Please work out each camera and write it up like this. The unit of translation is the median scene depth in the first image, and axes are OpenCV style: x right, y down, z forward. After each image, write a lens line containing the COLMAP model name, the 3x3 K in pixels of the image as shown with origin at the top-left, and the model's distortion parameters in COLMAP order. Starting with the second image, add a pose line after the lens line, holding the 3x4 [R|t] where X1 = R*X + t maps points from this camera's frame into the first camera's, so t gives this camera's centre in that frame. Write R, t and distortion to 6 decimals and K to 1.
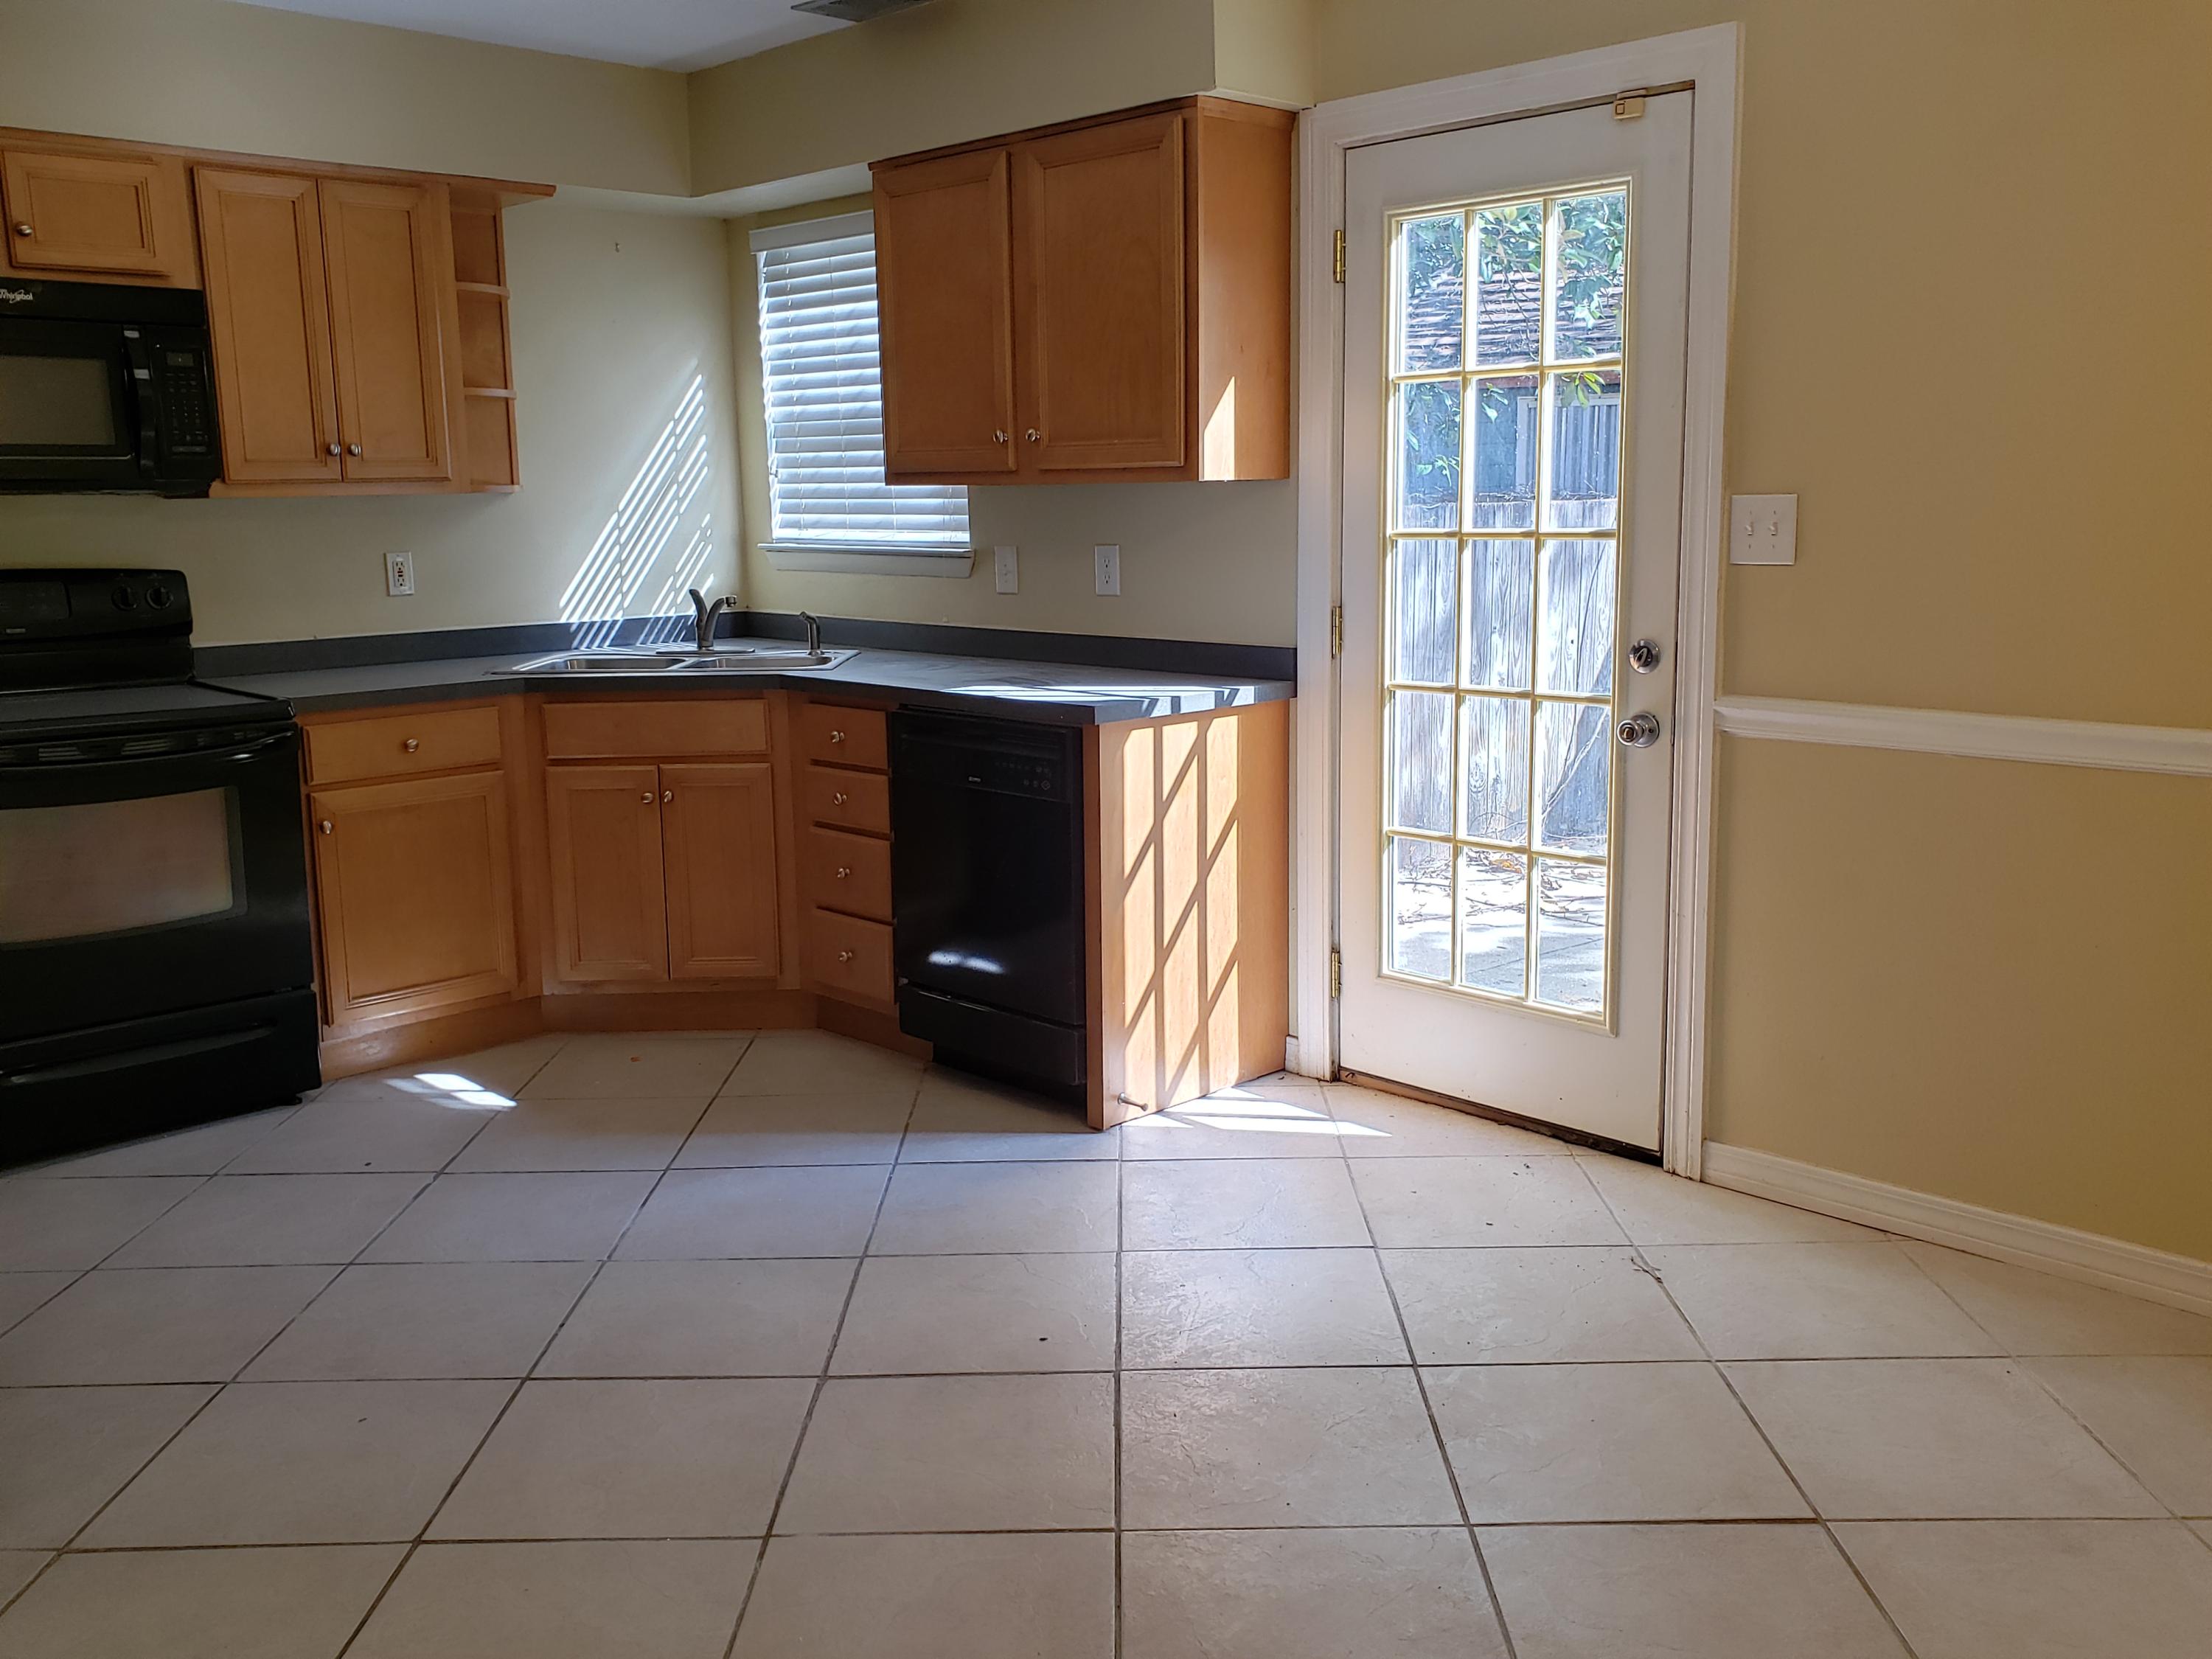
lens RADIAL K [[1905.9, 0, 1106.0], [0, 1905.9, 829.5], [0, 0, 1]] dist [-0.035461, -0.004527]
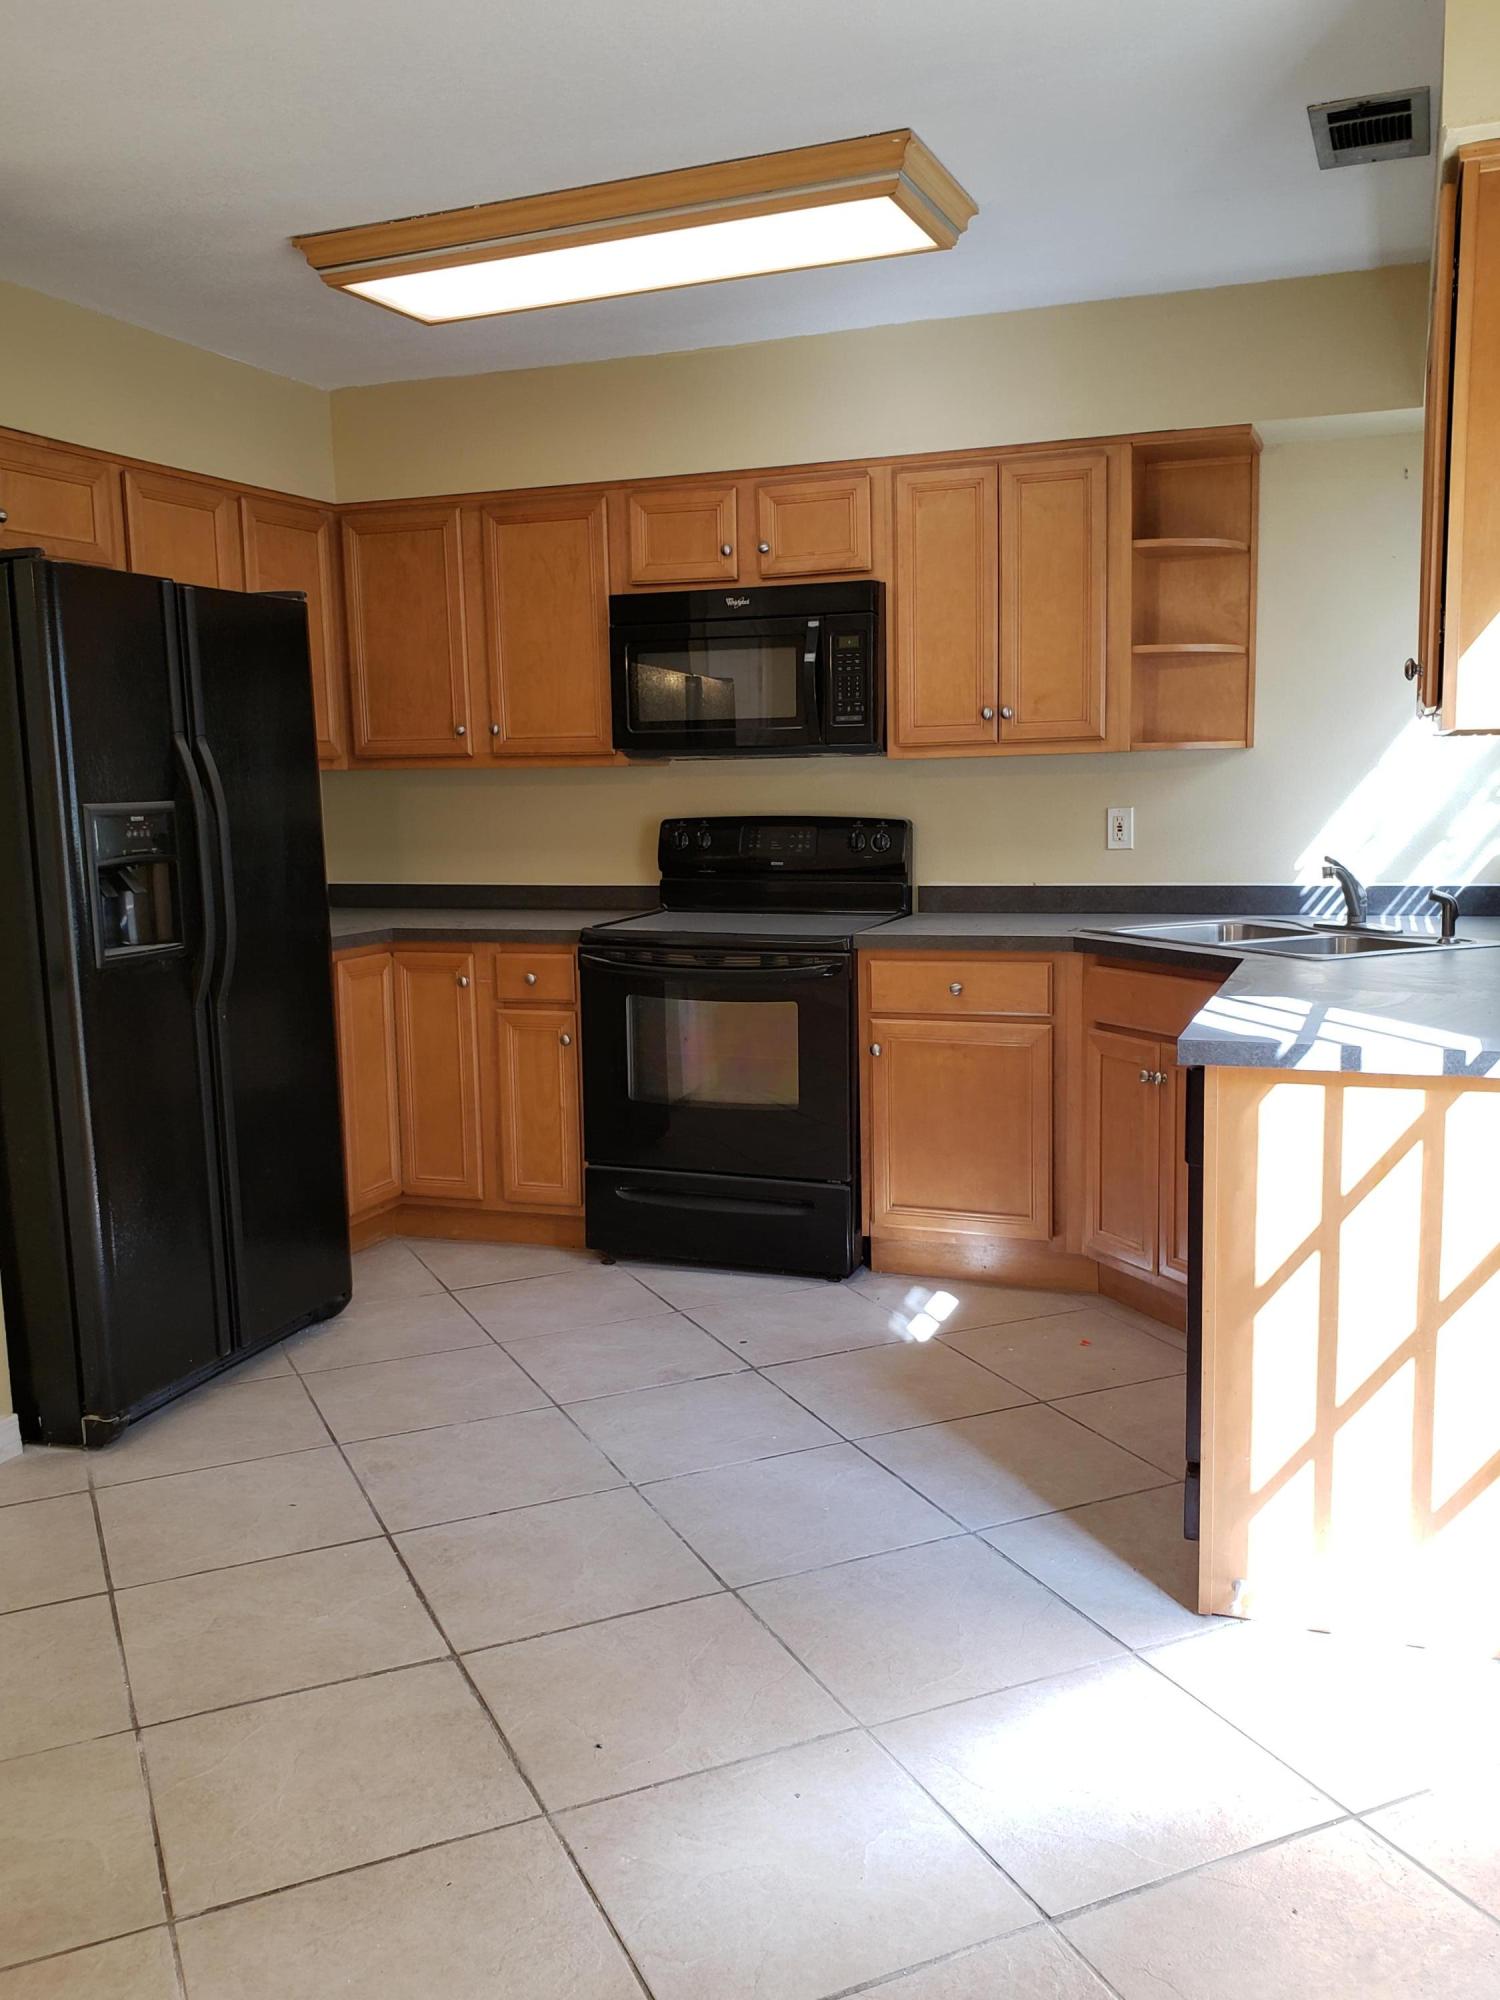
lens RADIAL K [[1646.7, 0, 753.6], [0, 1646.7, 1018.4], [0, 0, 1]] dist [0.055319, -0.001693]
pose [[0.402976, 0.134346, -0.905296, 0.447077], [-0.144326, 0.986119, 0.082095, -0.090166], [0.903759, 0.097576, 0.416772, 0.522394]]
